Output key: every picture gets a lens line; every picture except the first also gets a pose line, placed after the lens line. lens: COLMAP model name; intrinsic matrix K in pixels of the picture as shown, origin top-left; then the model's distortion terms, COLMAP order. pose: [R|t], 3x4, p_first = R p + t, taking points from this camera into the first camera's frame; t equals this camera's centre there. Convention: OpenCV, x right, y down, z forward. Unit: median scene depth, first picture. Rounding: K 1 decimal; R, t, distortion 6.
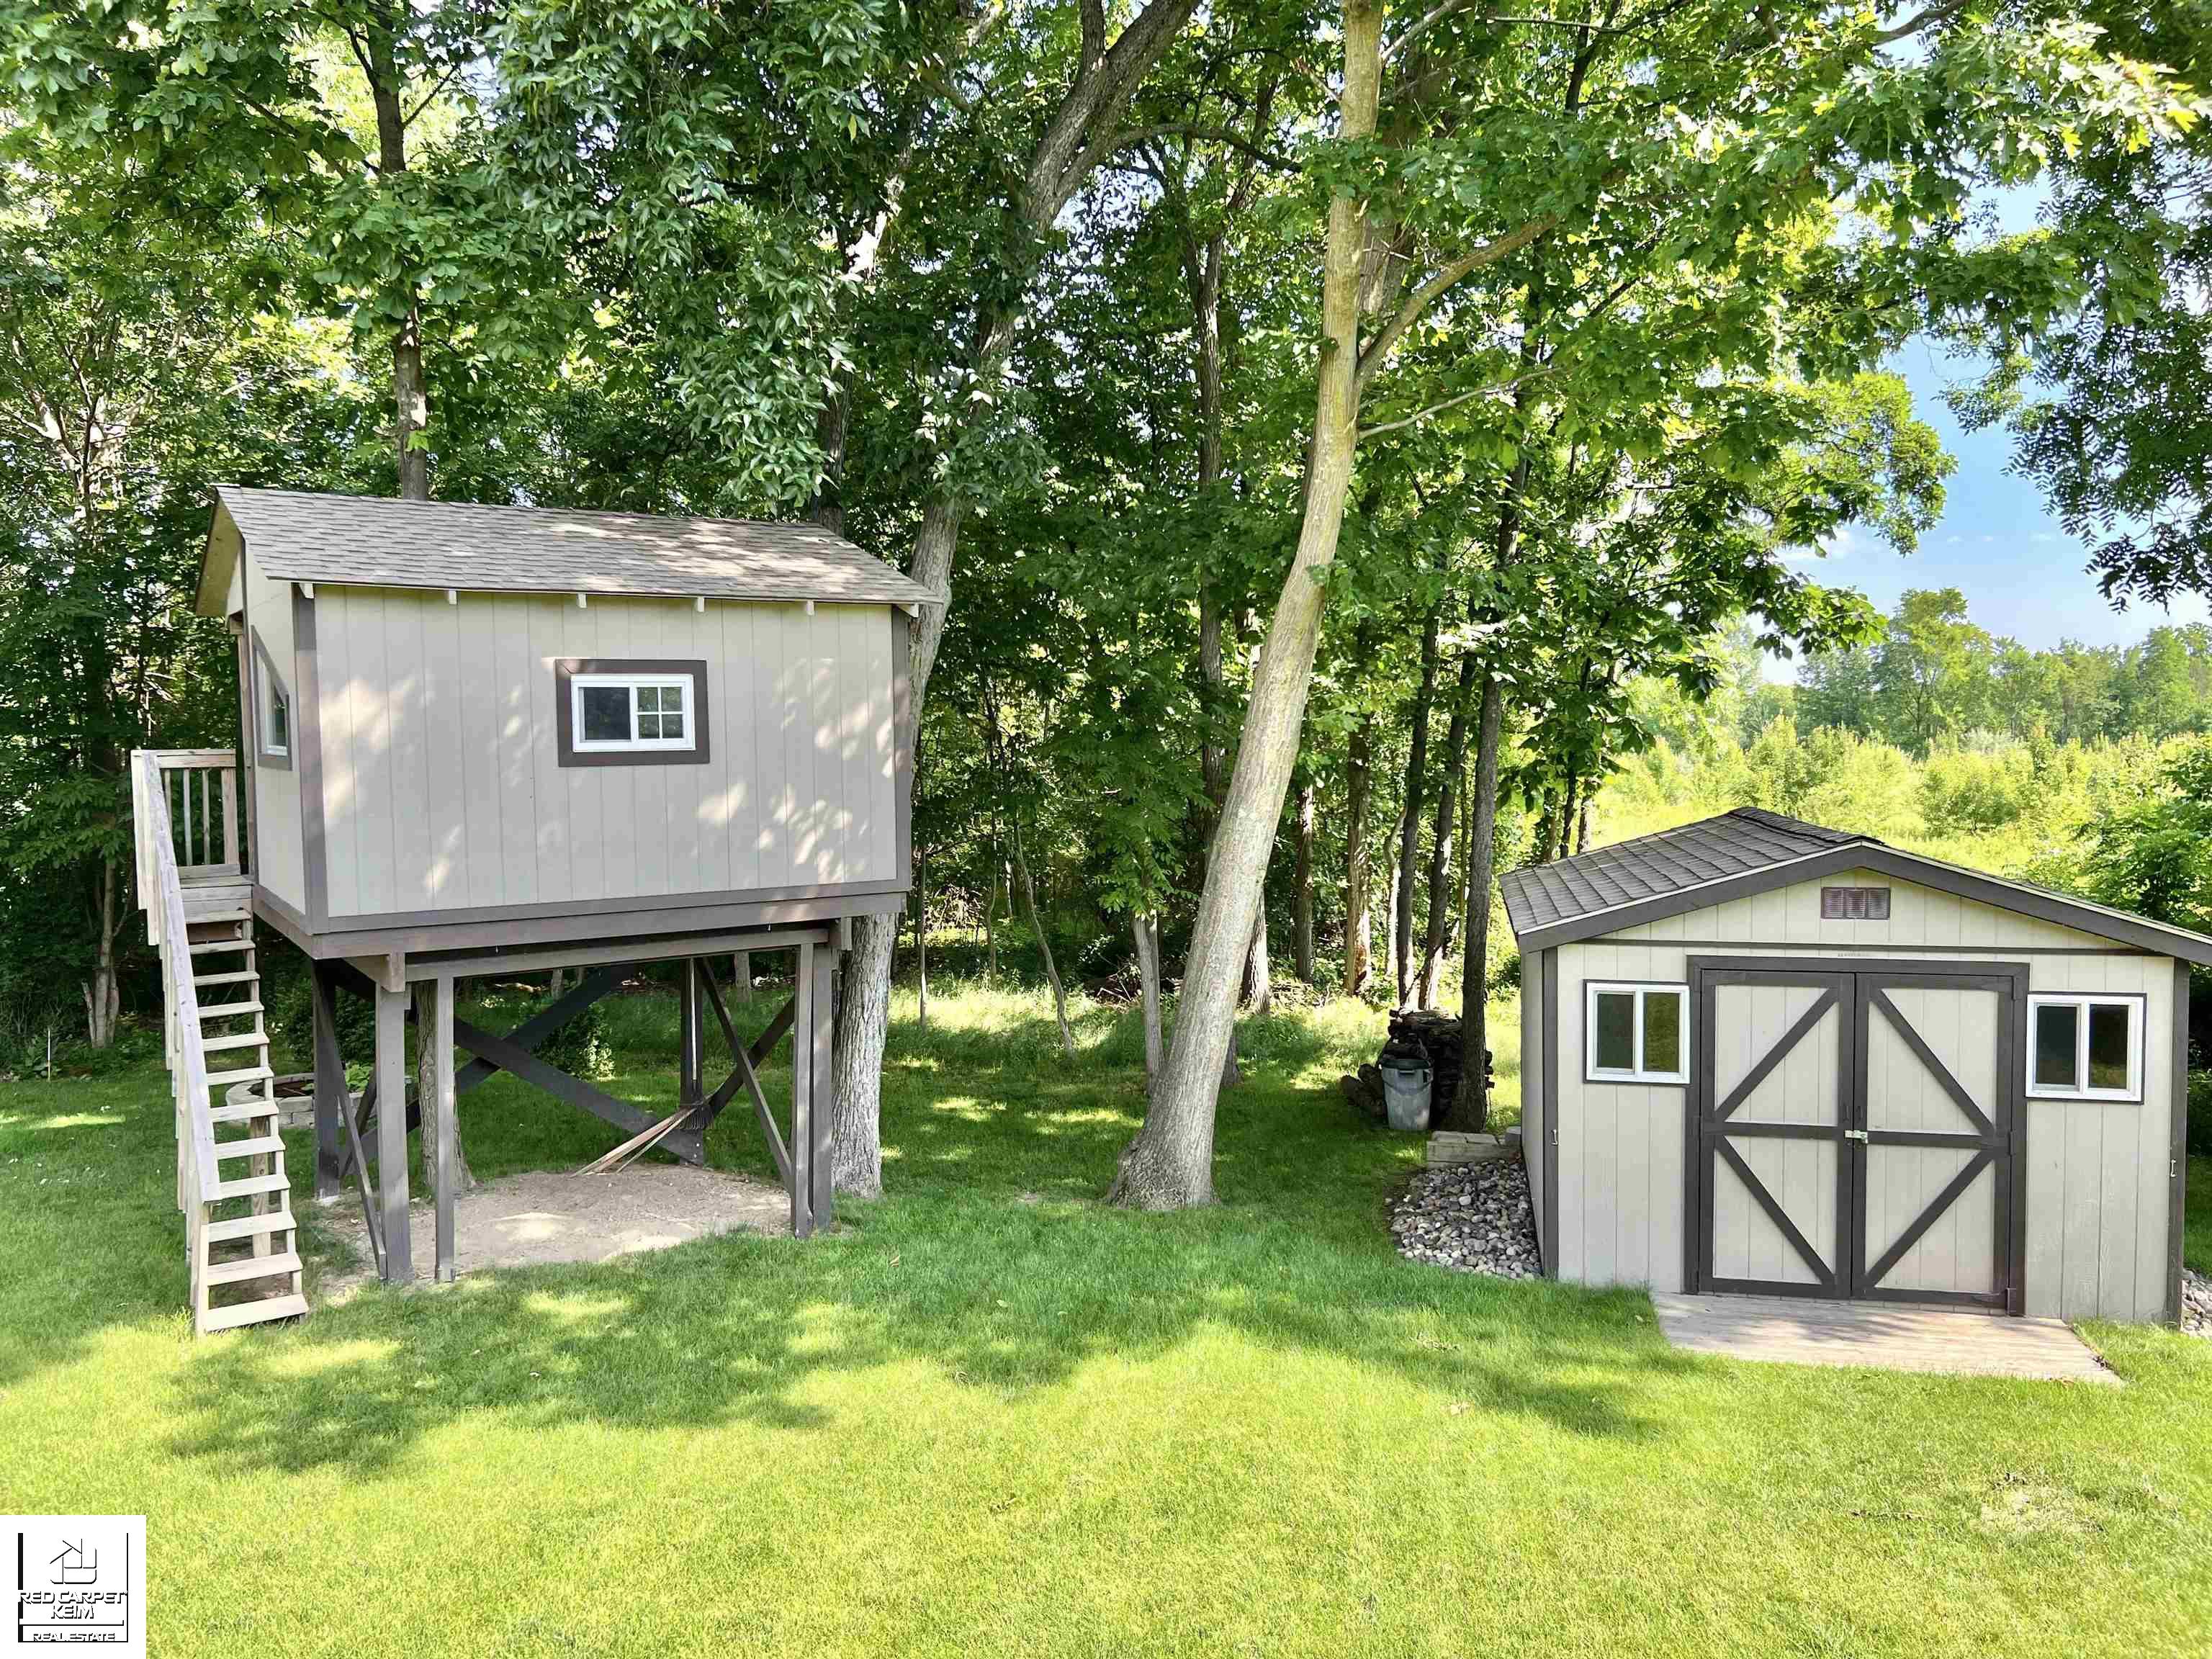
lens RADIAL K [[1674.5, 0, 1119.3], [0, 1674.5, 810.8], [0, 0, 1]] dist [0.037869, -0.027220]
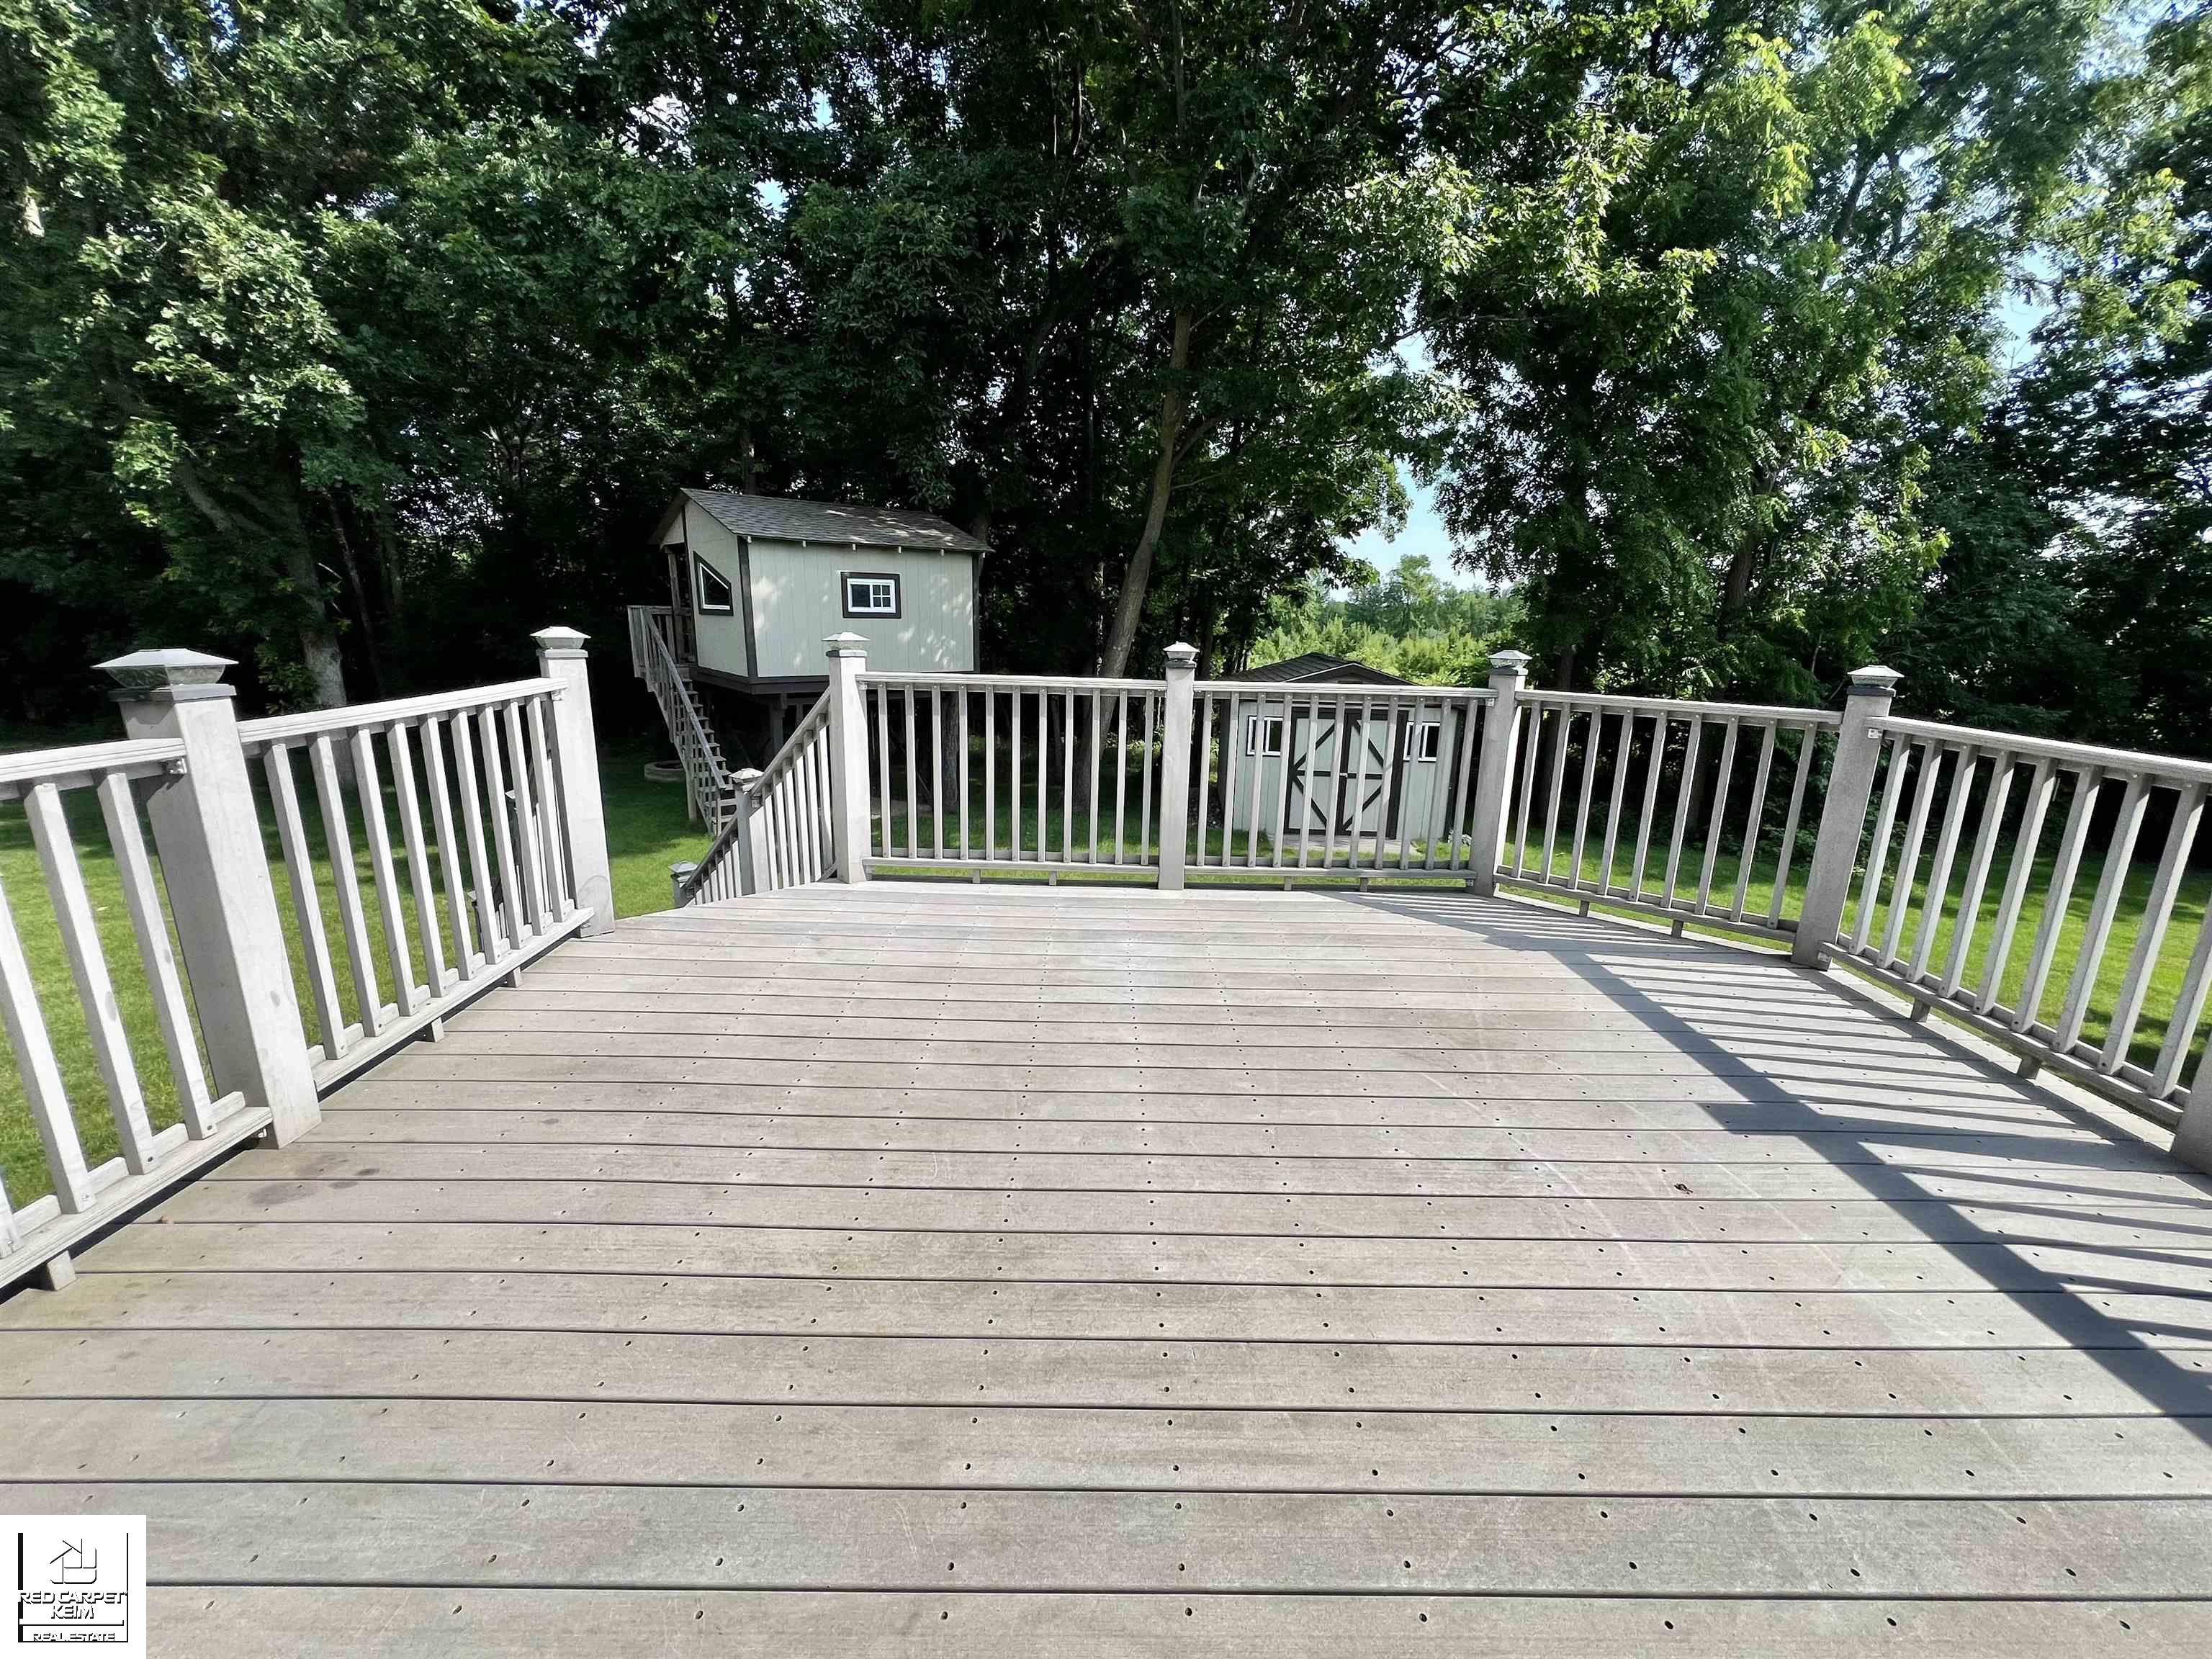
lens RADIAL K [[887.2, 0, 1104.7], [0, 887.2, 836.4], [0, 0, 1]] dist [-0.000347, -0.000343]
pose [[0.991928, 0.000909, 0.126800, -0.115898], [-0.025439, 0.981071, 0.191971, 0.026589], [-0.124225, -0.193647, 0.973175, -0.336855]]
